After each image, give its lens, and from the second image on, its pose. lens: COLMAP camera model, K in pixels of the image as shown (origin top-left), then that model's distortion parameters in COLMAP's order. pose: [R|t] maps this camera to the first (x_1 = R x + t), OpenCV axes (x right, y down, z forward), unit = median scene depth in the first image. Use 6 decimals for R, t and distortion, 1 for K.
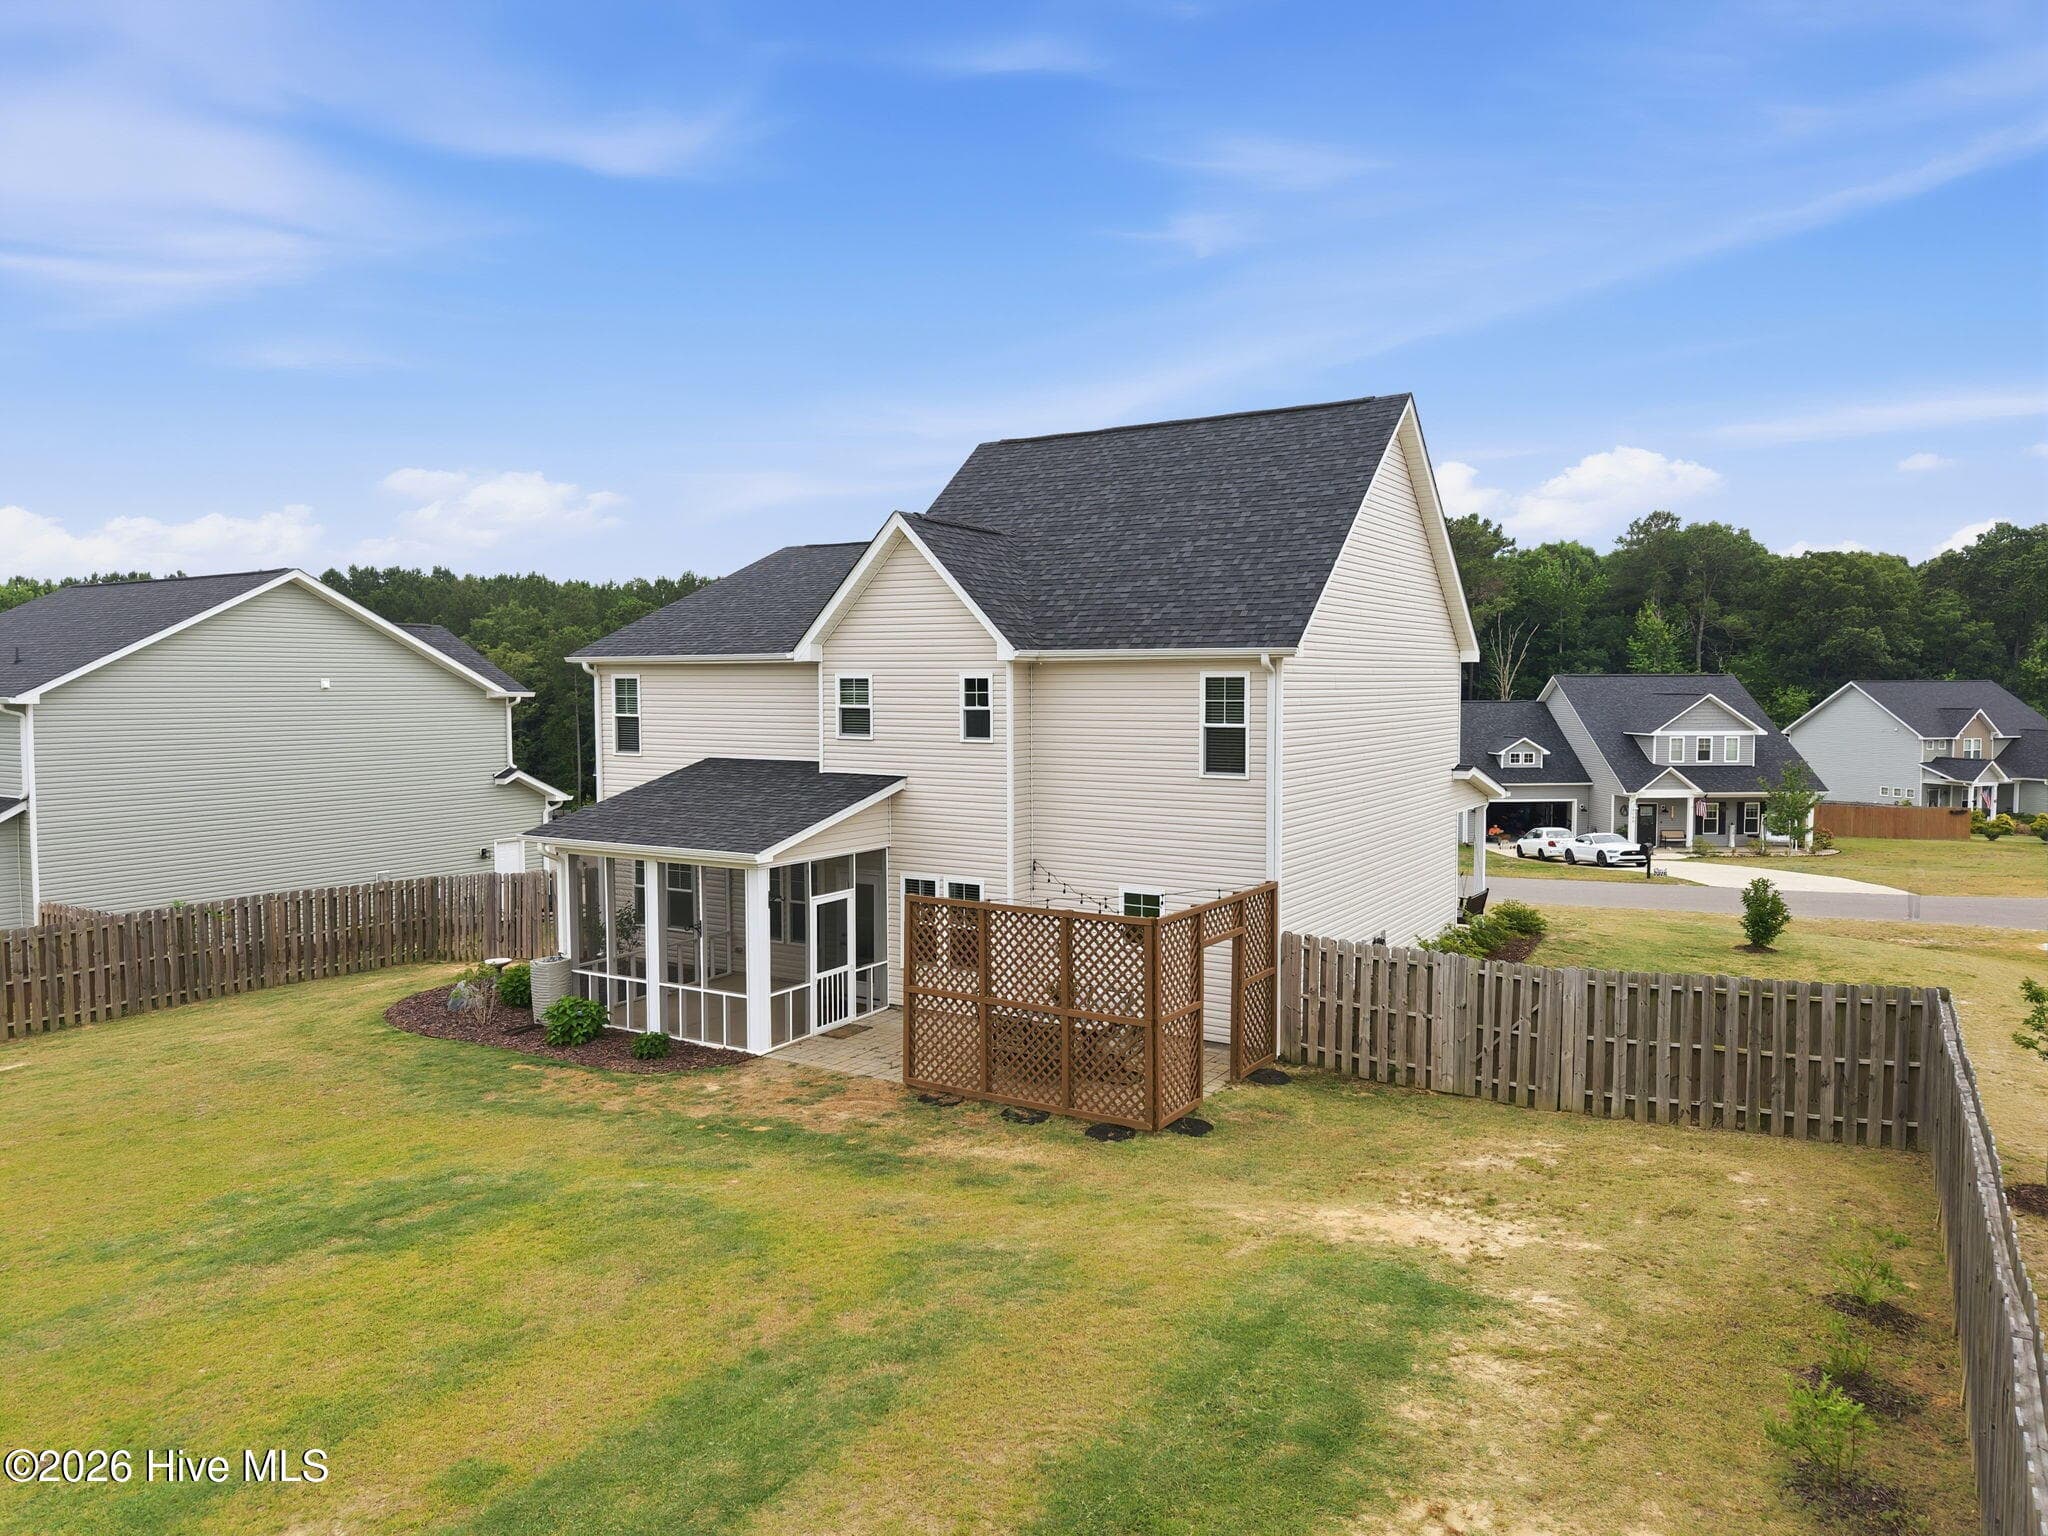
lens RADIAL K [[1377.4, 0, 1035.6], [0, 1377.4, 757.7], [0, 0, 1]] dist [0.008739, -0.005851]
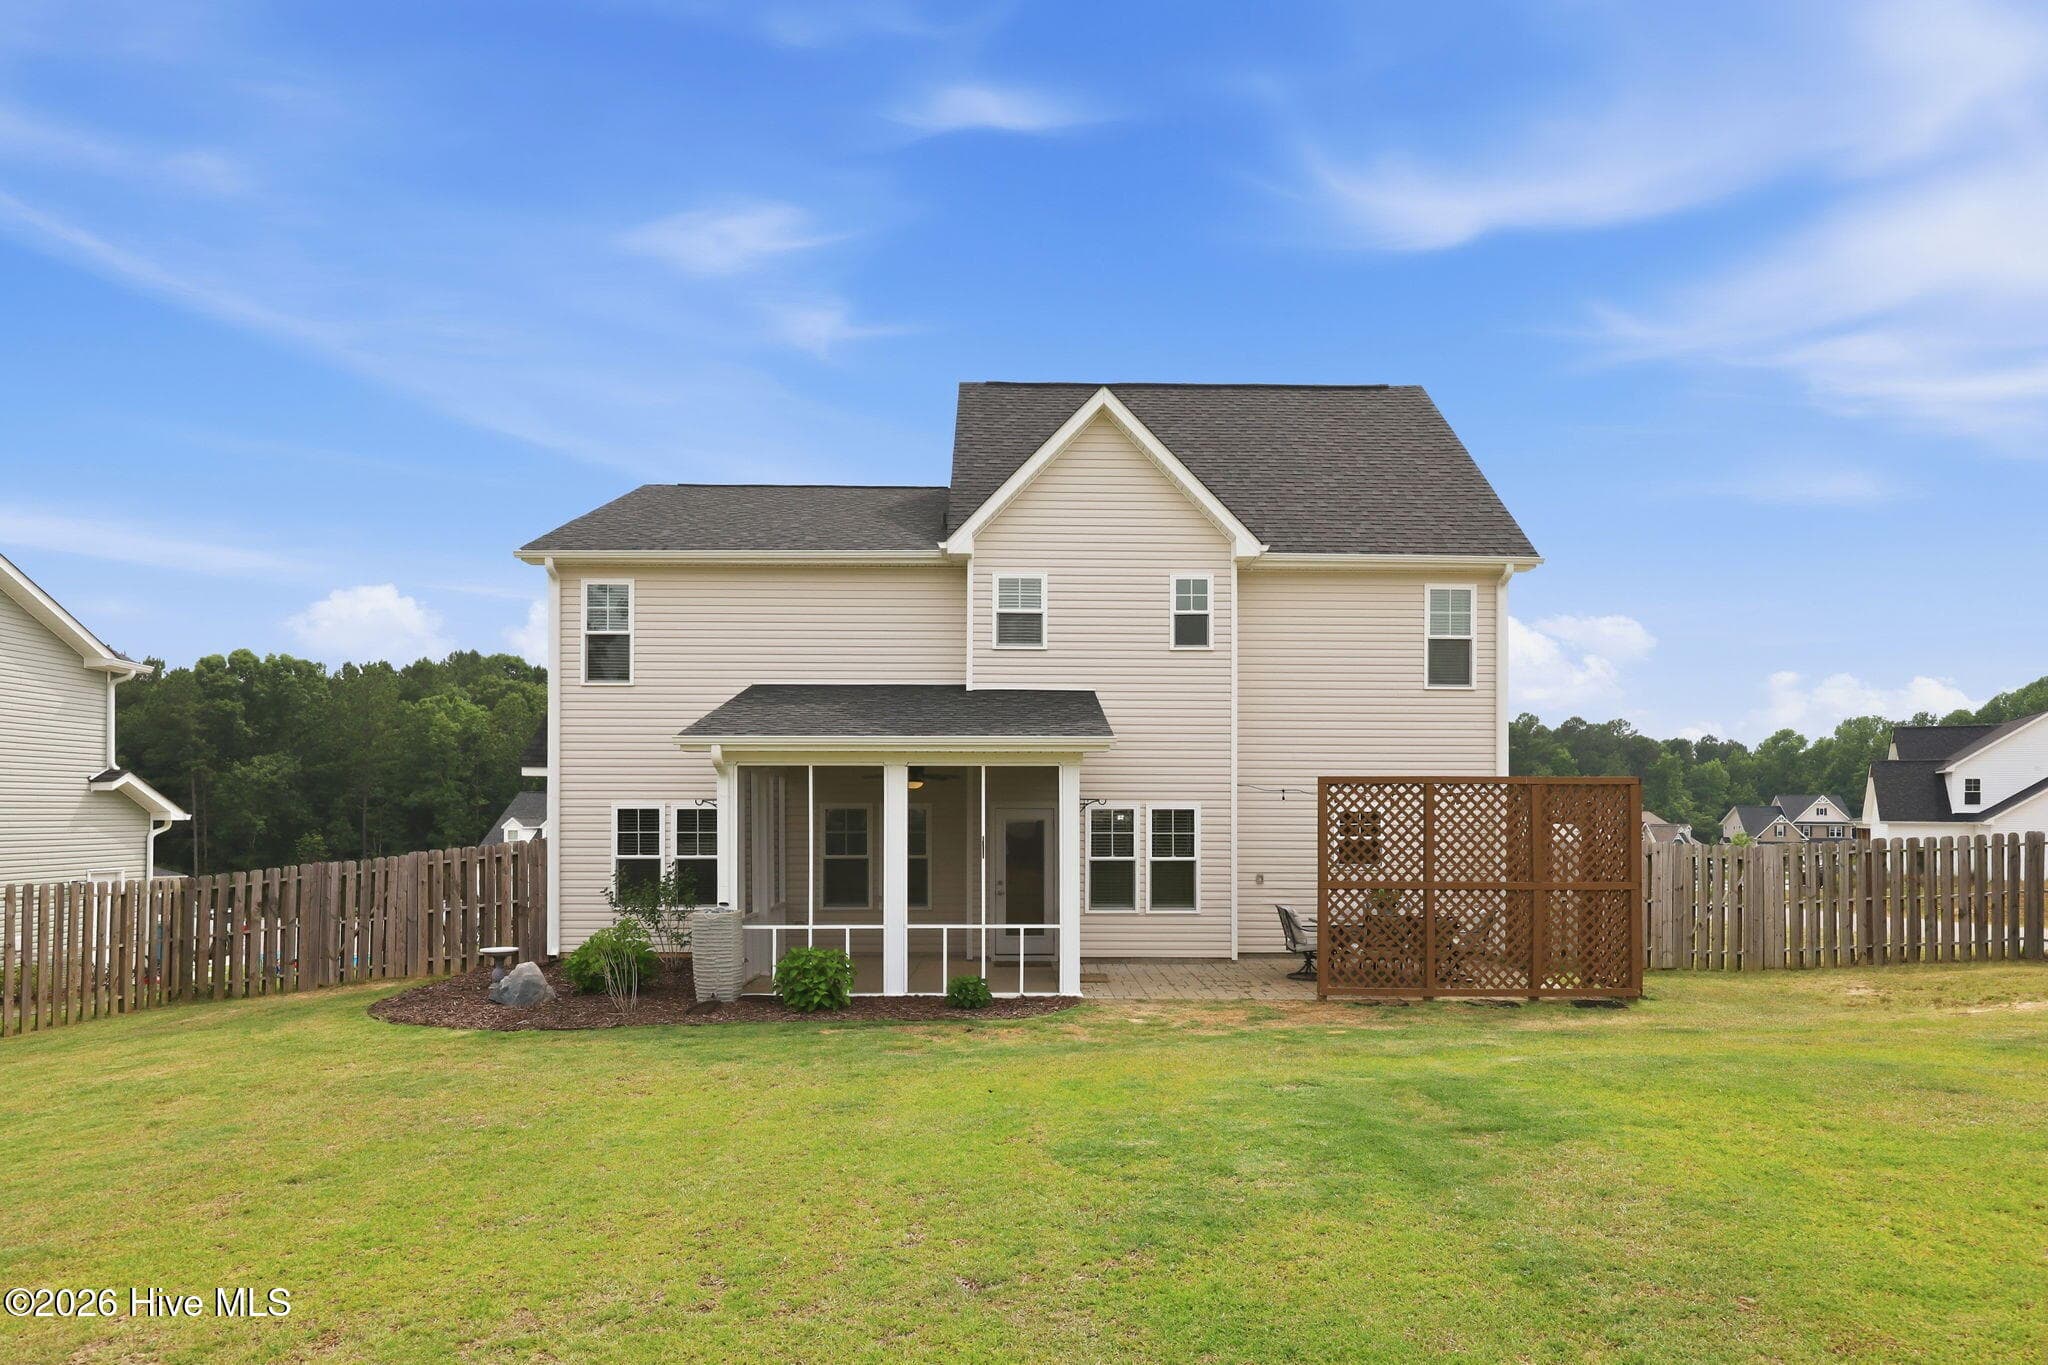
lens RADIAL K [[1229.2, 0, 1026.0], [0, 1229.2, 820.0], [0, 0, 1]] dist [-0.004661, 0.000513]
pose [[0.846692, 0.002733, 0.532076, -0.535553], [0.026704, 0.998508, -0.047622, 0.128892], [-0.531412, 0.054530, 0.845357, 0.358749]]
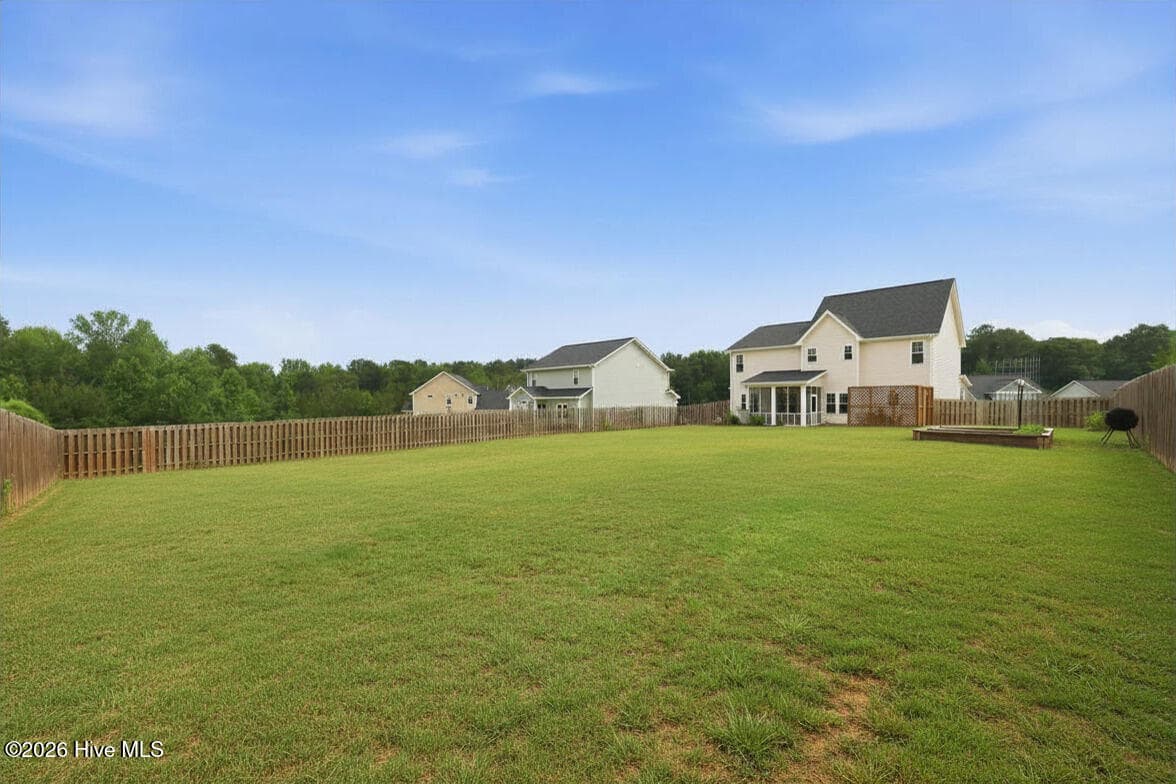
lens RADIAL K [[483.3, 0, 588.7], [0, 483.3, 402.2], [0, 0, 1]] dist [-0.000331, 0.000134]
pose [[0.969433, -0.000937, -0.245355, -0.445029], [-0.011756, 0.998667, -0.050266, 0.198707], [0.245075, 0.051614, 0.968129, -0.663128]]
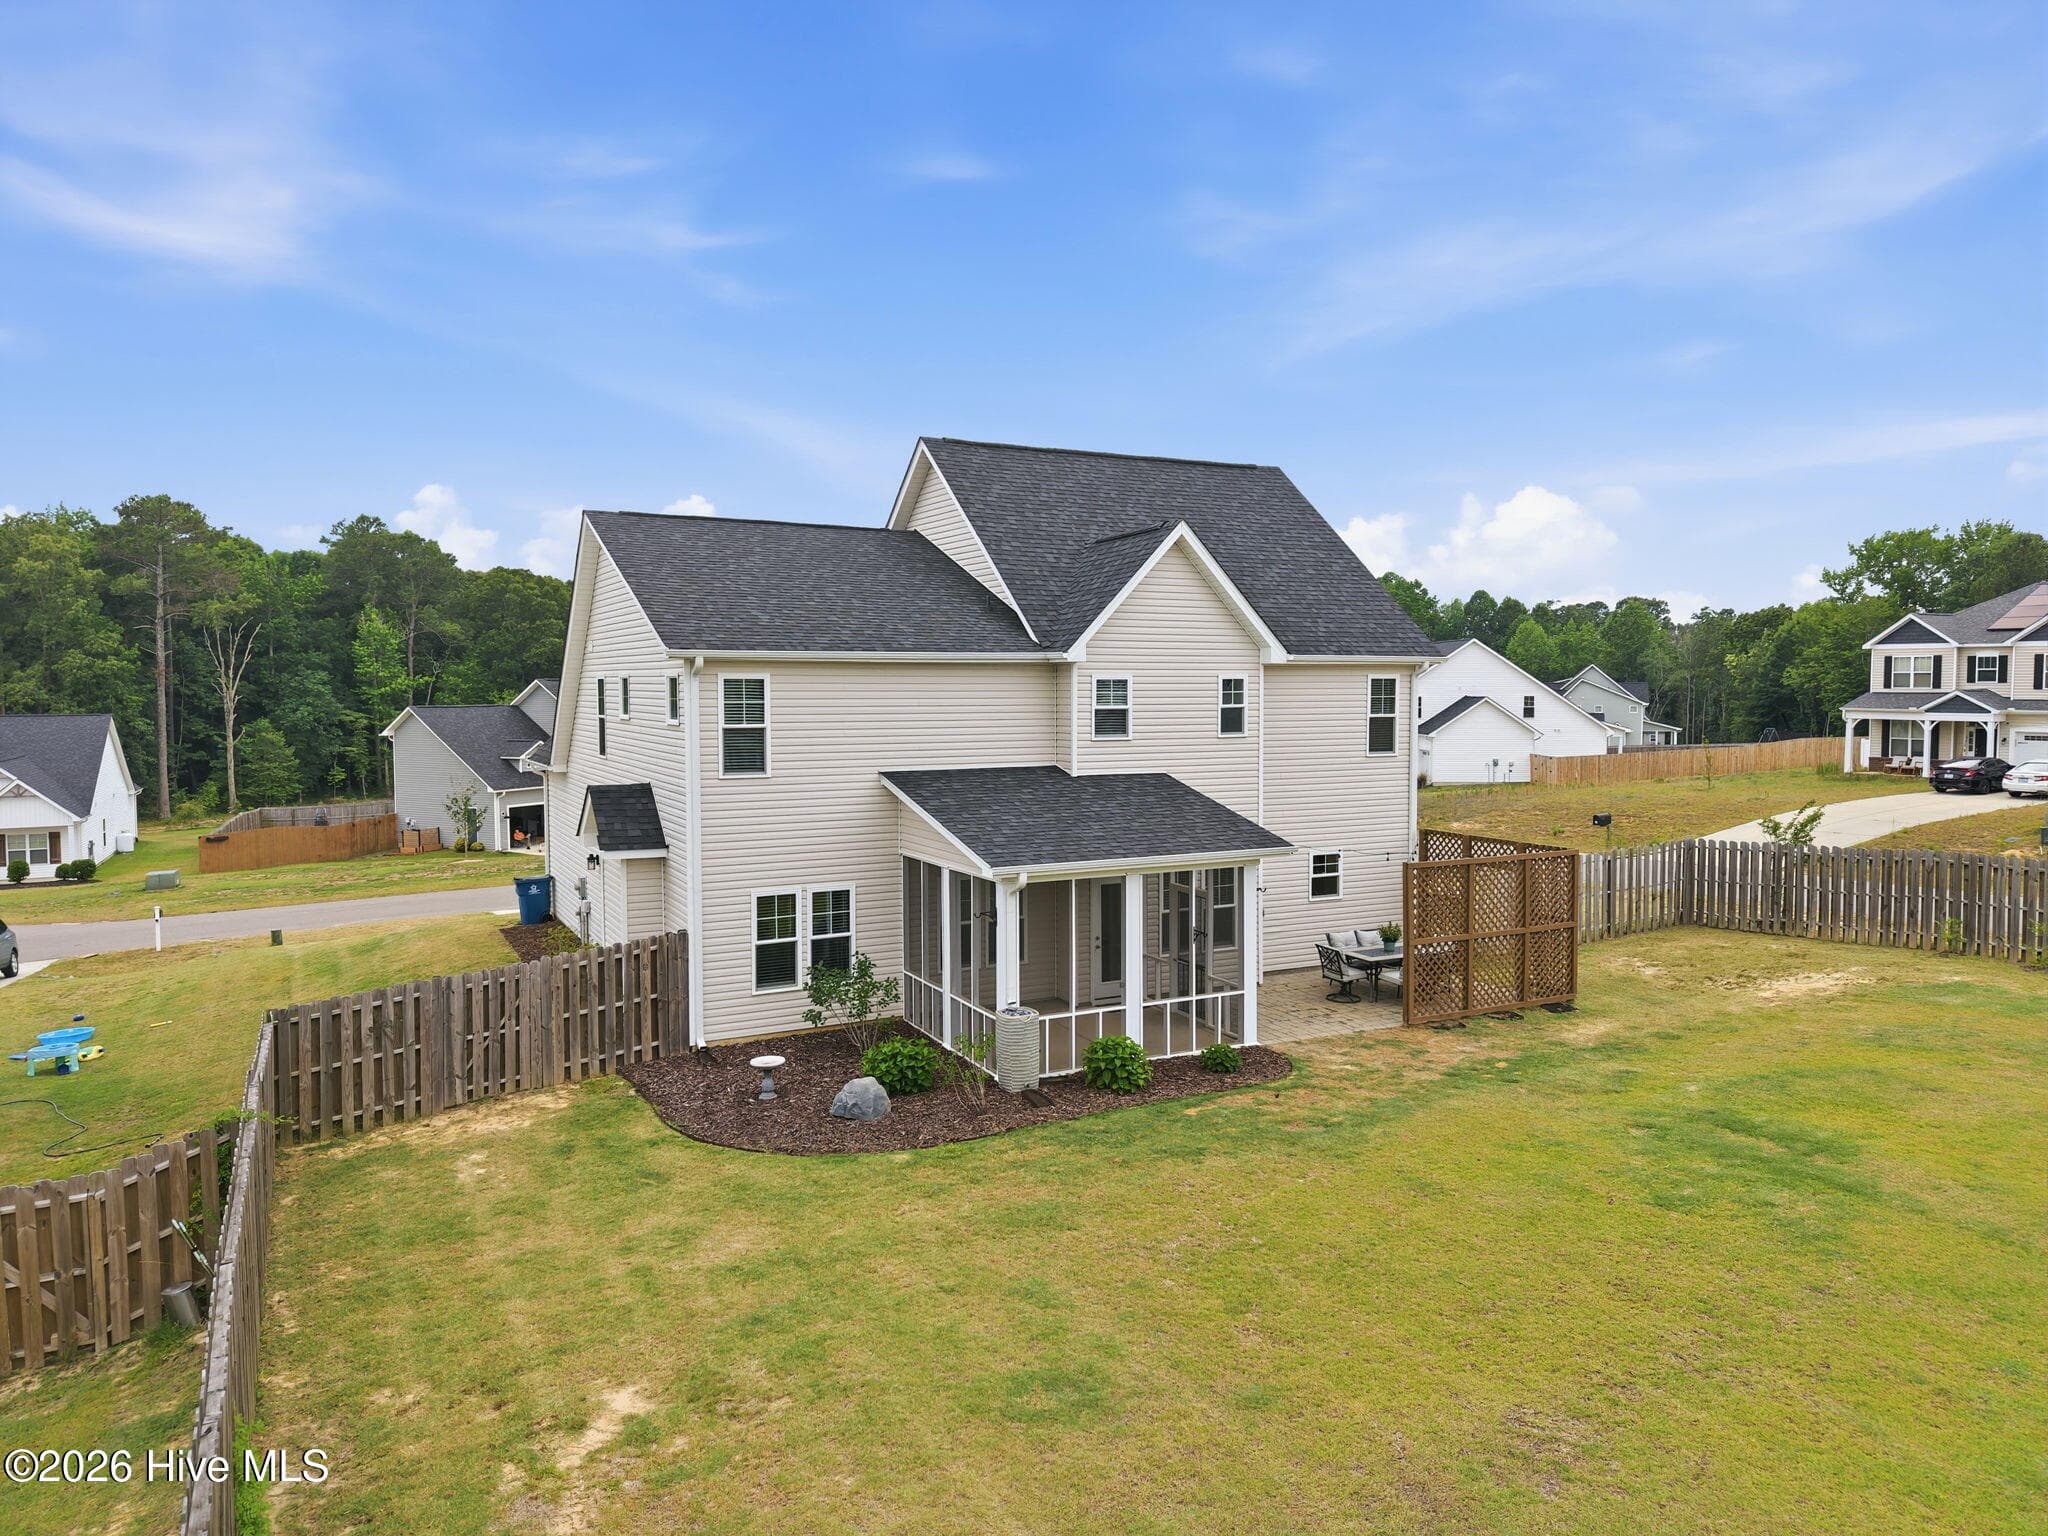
lens RADIAL K [[1378.8, 0, 1035.5], [0, 1378.8, 737.9], [0, 0, 1]] dist [0.020981, -0.024586]
pose [[0.516373, -0.034513, 0.855668, -1.021547], [0.050285, 0.998685, 0.009936, -0.027670], [-0.854886, 0.037897, 0.517430, 0.529406]]
